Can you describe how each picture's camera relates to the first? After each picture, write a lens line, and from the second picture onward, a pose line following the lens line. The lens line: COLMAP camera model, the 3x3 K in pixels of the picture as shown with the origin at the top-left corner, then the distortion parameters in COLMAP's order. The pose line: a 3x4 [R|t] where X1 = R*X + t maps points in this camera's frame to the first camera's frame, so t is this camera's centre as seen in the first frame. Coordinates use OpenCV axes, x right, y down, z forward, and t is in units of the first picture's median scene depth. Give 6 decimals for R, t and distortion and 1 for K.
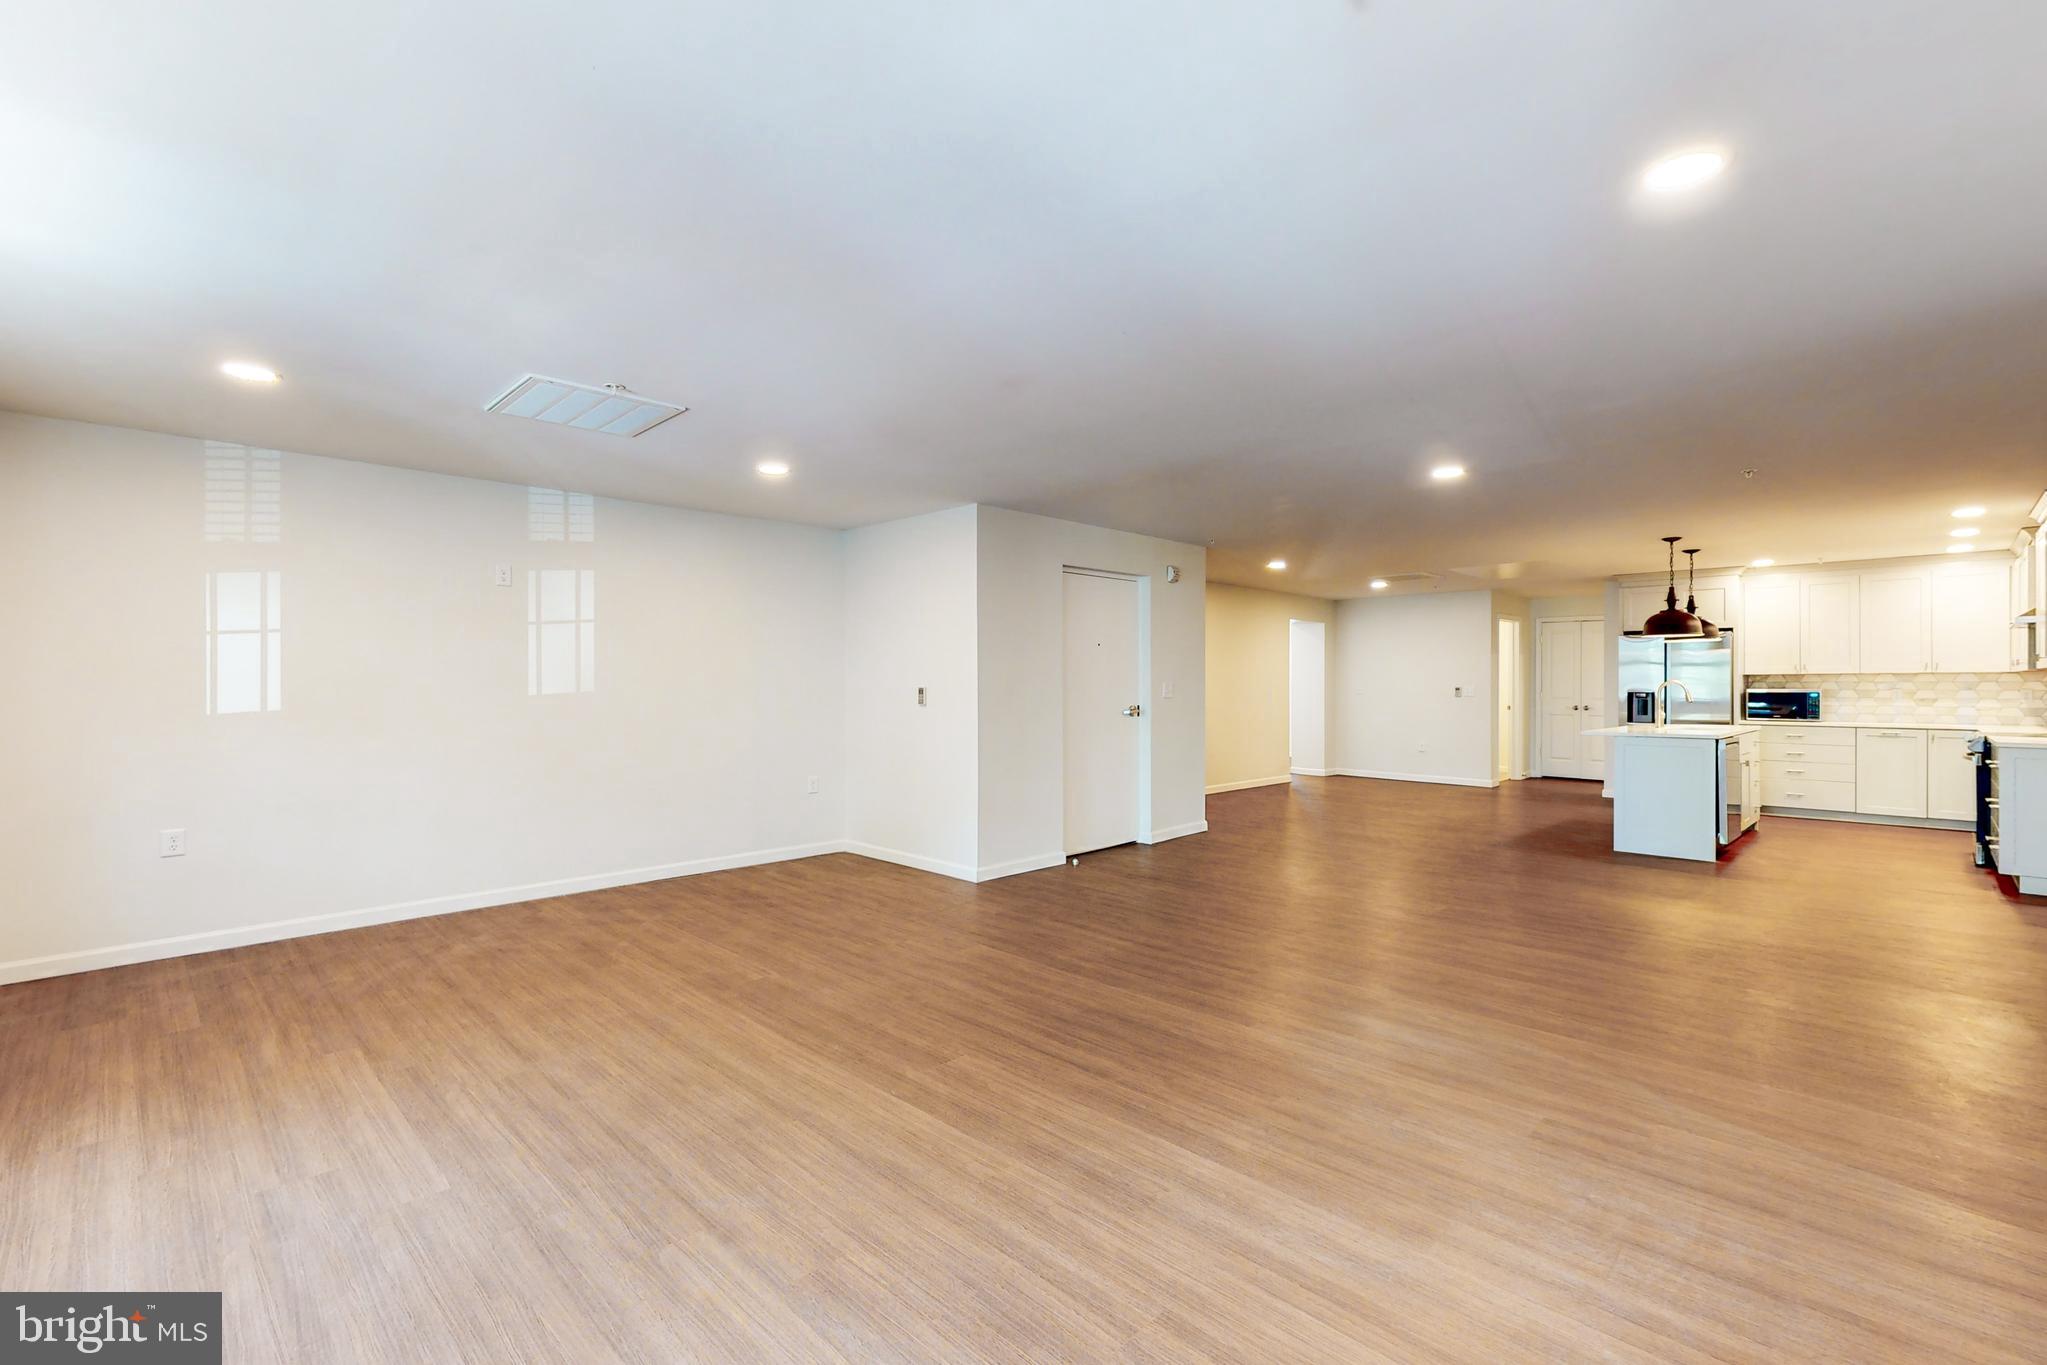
lens RADIAL K [[894.0, 0, 1038.1], [0, 894.0, 688.4], [0, 0, 1]] dist [0.001335, 0.000127]
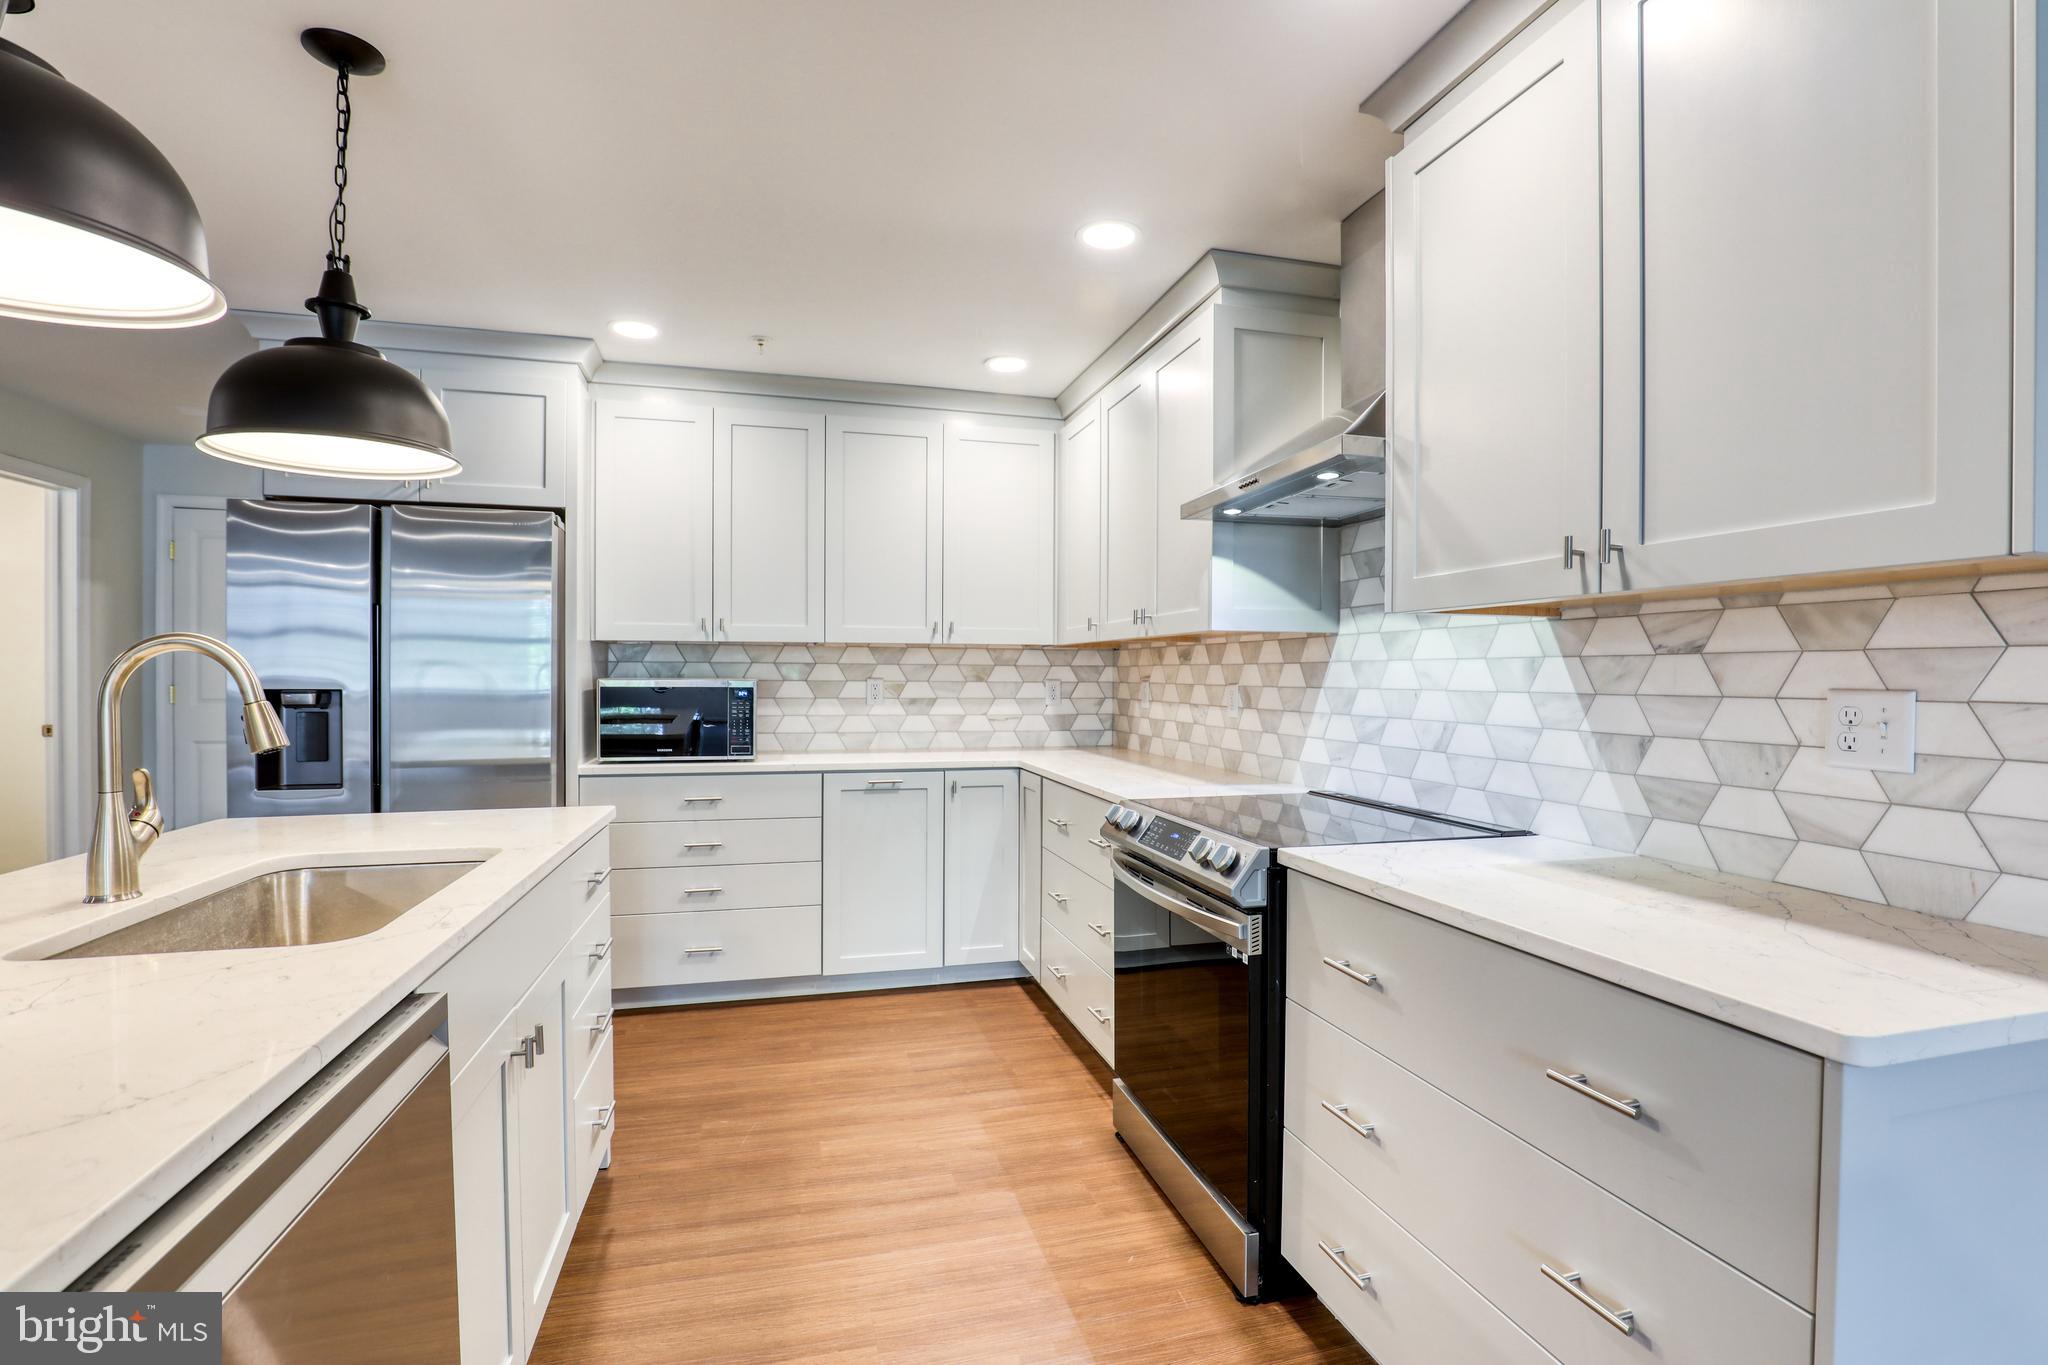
lens RADIAL K [[936.3, 0, 1050.1], [0, 936.3, 684.8], [0, 0, 1]] dist [-0.031811, 0.000613]
pose [[0.479933, -0.004301, 0.877295, 0.876605], [-0.003312, 0.999972, 0.006715, 0.000179], [-0.877299, -0.006128, 0.479905, 1.049034]]
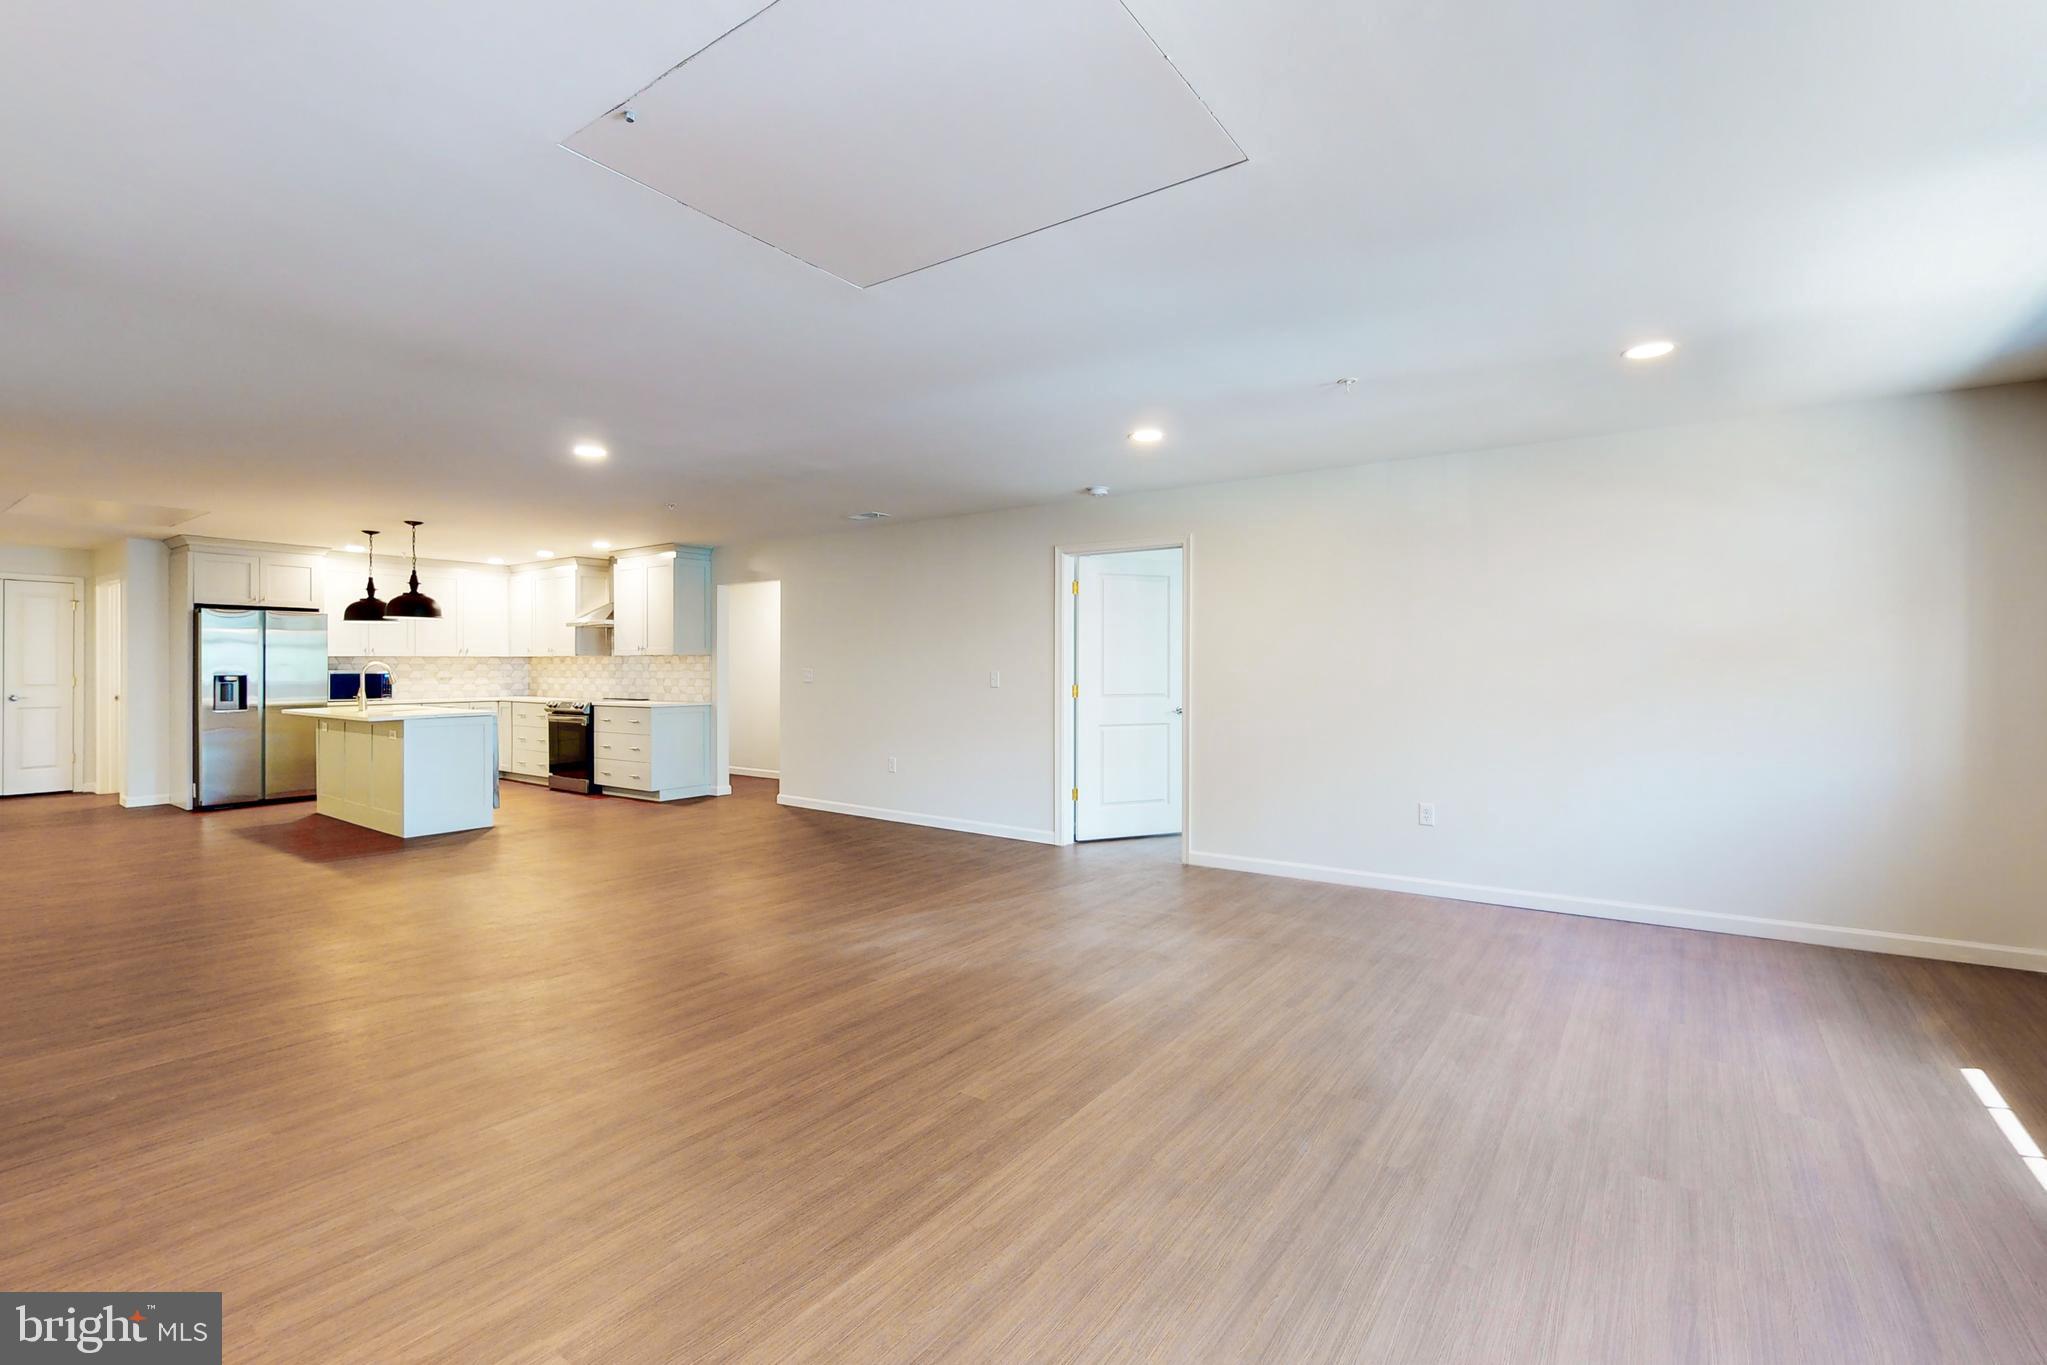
lens RADIAL K [[922.1, 0, 1026.3], [0, 922.1, 666.4], [0, 0, 1]] dist [-0.013684, 0.000227]
pose [[-0.151519, -0.000919, 0.988454, -0.556720], [0.006161, 0.999979, 0.001874, -0.002234], [-0.988435, 0.006374, -0.151510, 0.611352]]
